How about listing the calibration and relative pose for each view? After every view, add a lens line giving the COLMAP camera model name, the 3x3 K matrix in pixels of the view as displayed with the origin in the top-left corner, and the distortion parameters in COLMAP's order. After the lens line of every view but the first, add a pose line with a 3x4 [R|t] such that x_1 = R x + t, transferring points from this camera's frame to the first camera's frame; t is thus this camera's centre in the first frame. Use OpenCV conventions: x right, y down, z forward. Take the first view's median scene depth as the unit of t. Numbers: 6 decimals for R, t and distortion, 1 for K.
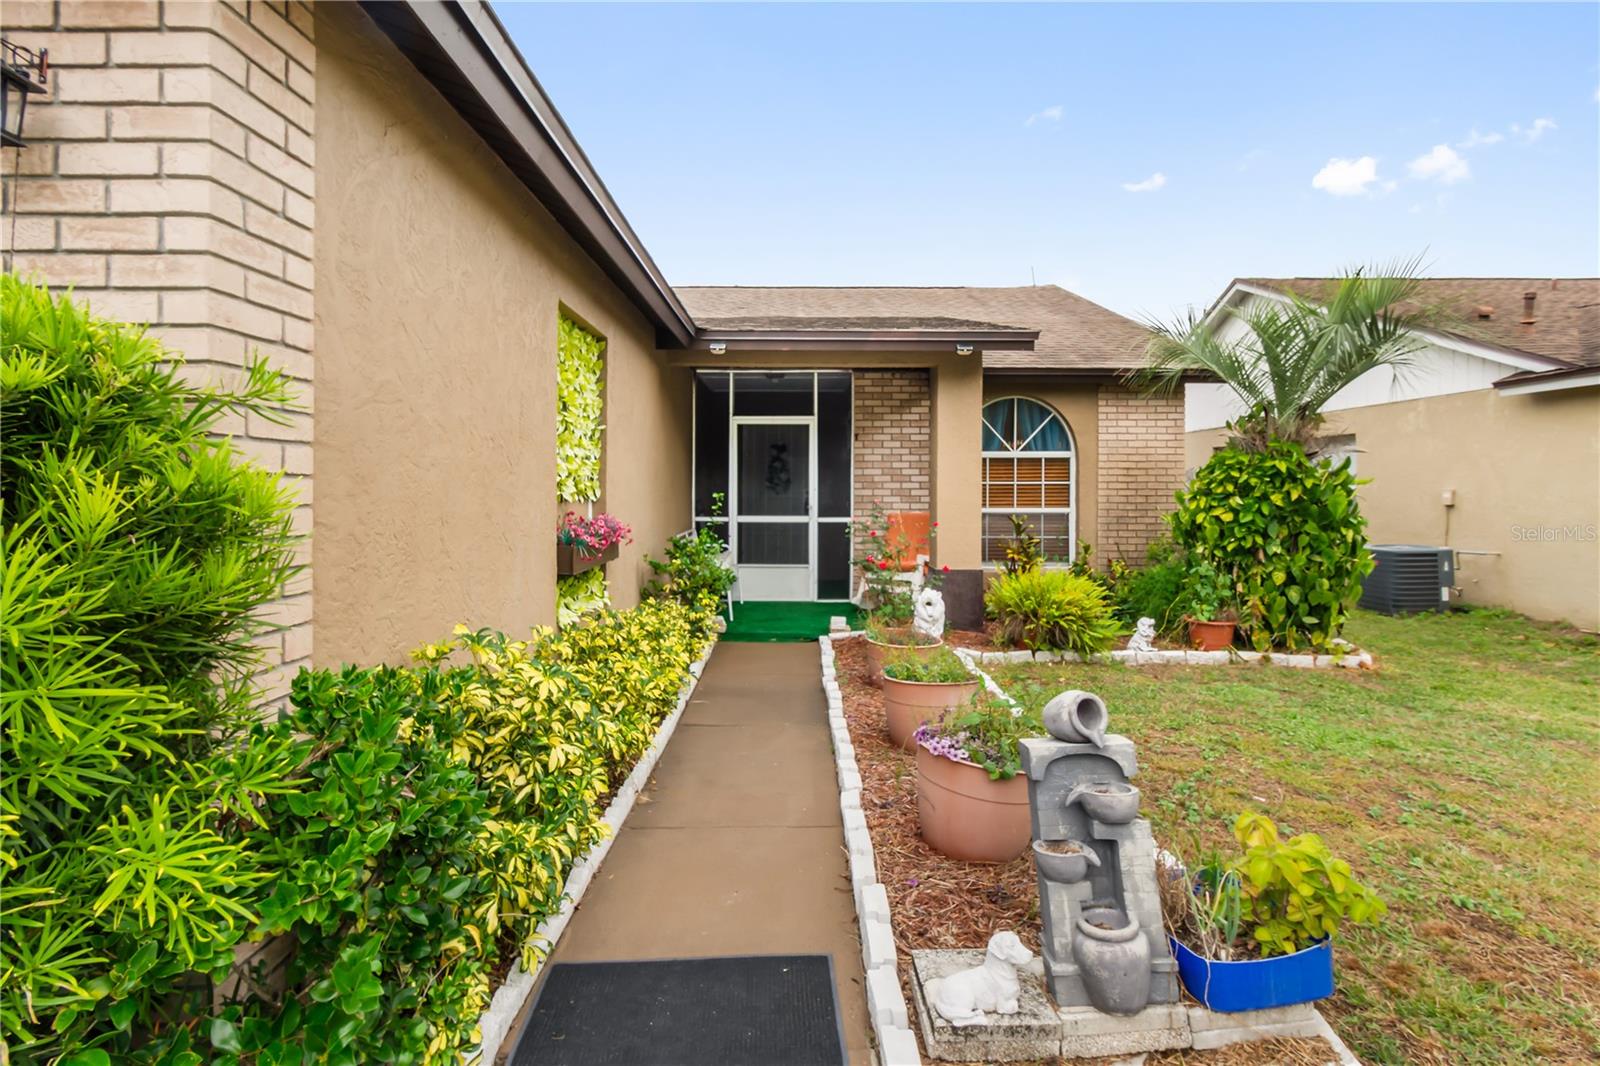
lens RADIAL K [[772.8, 0, 798.8], [0, 772.8, 494.8], [0, 0, 1]] dist [0.003146, 0.000742]
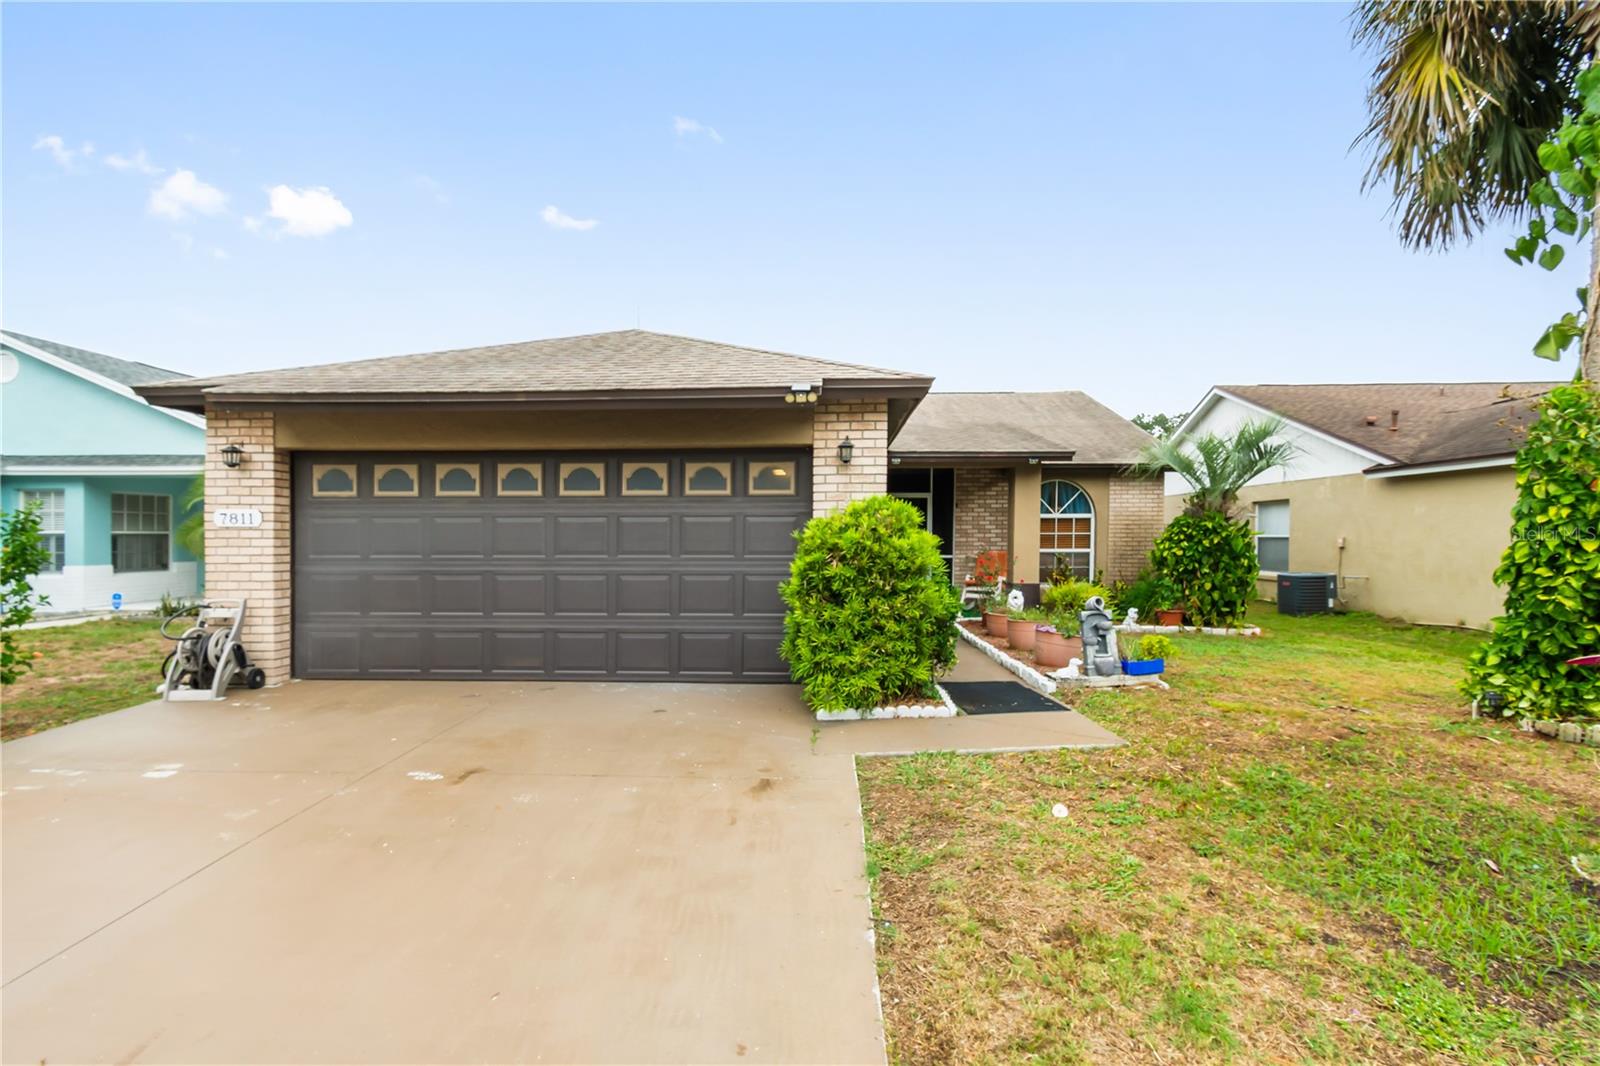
lens RADIAL K [[695.3, 0, 801.5], [0, 695.3, 566.0], [0, 0, 1]] dist [0.010579, -0.000133]
pose [[0.998647, 0.000828, -0.051988, -0.243340], [0.001027, 0.999364, 0.035644, 0.000064], [0.051984, -0.035649, 0.998011, -0.668681]]
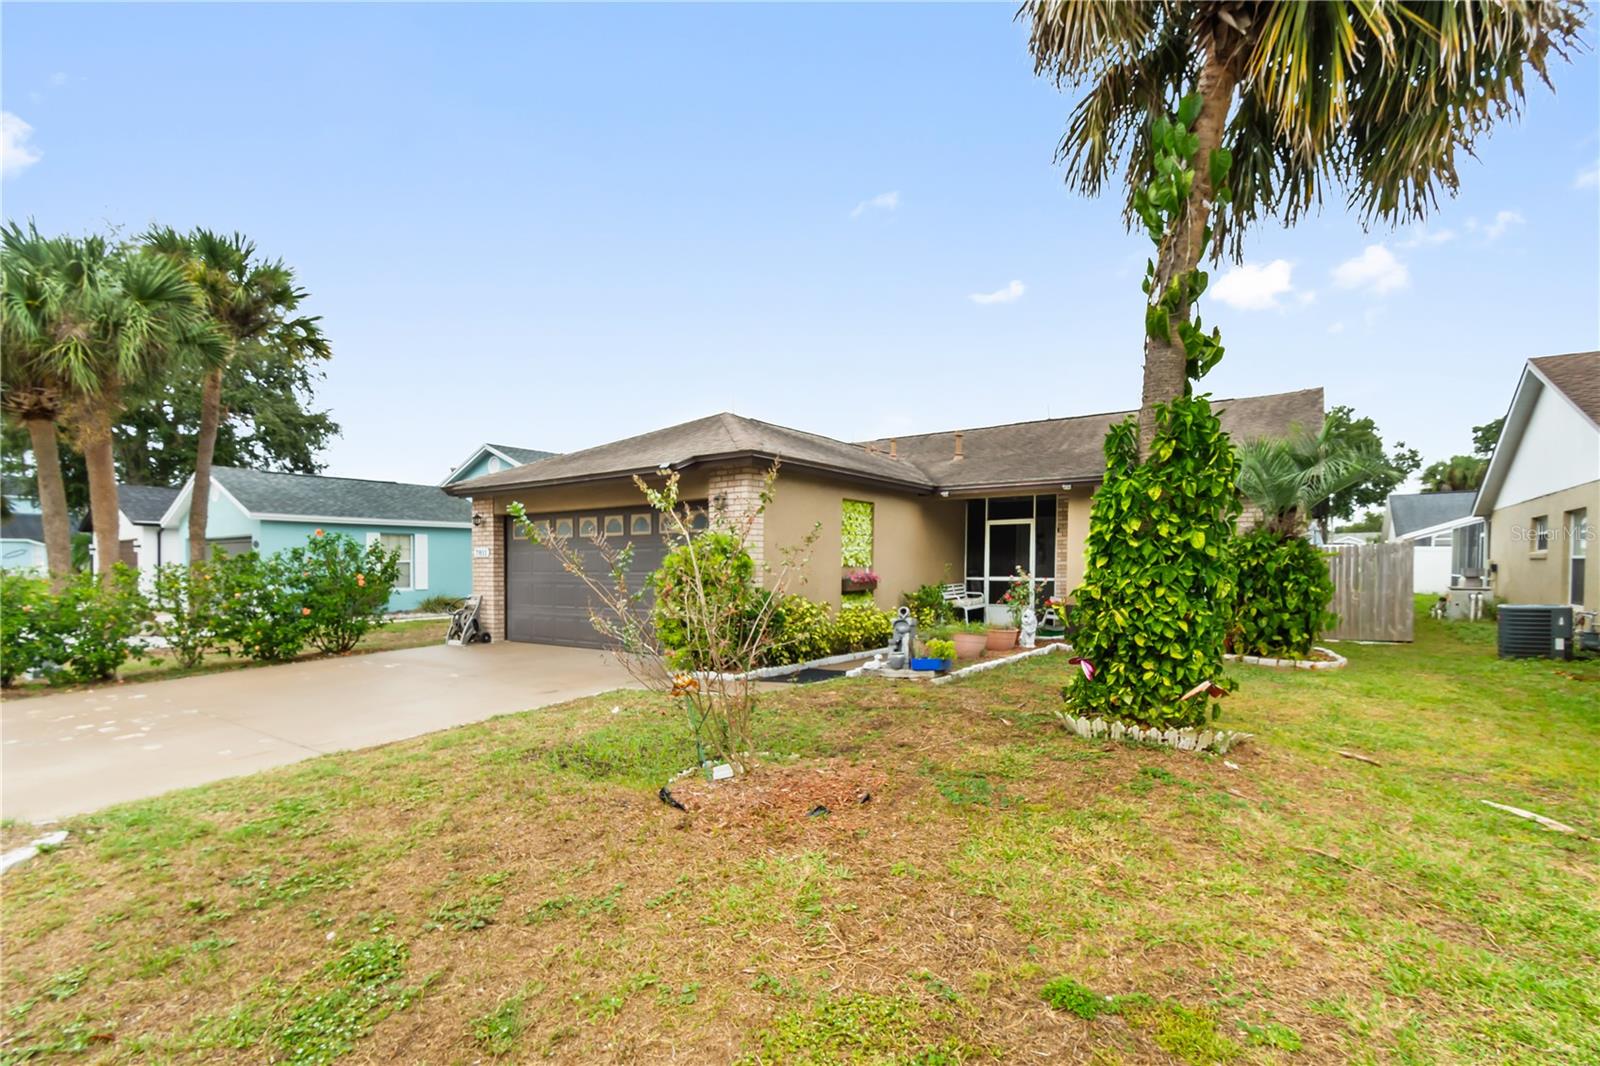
lens RADIAL K [[691.0, 0, 800.5], [0, 691.0, 588.4], [0, 0, 1]] dist [0.000957, 0.000160]
pose [[0.827831, 0.014713, -0.560784, 0.624785], [0.001231, 0.999606, 0.028042, 0.012038], [0.560976, -0.023905, 0.827487, -0.770565]]
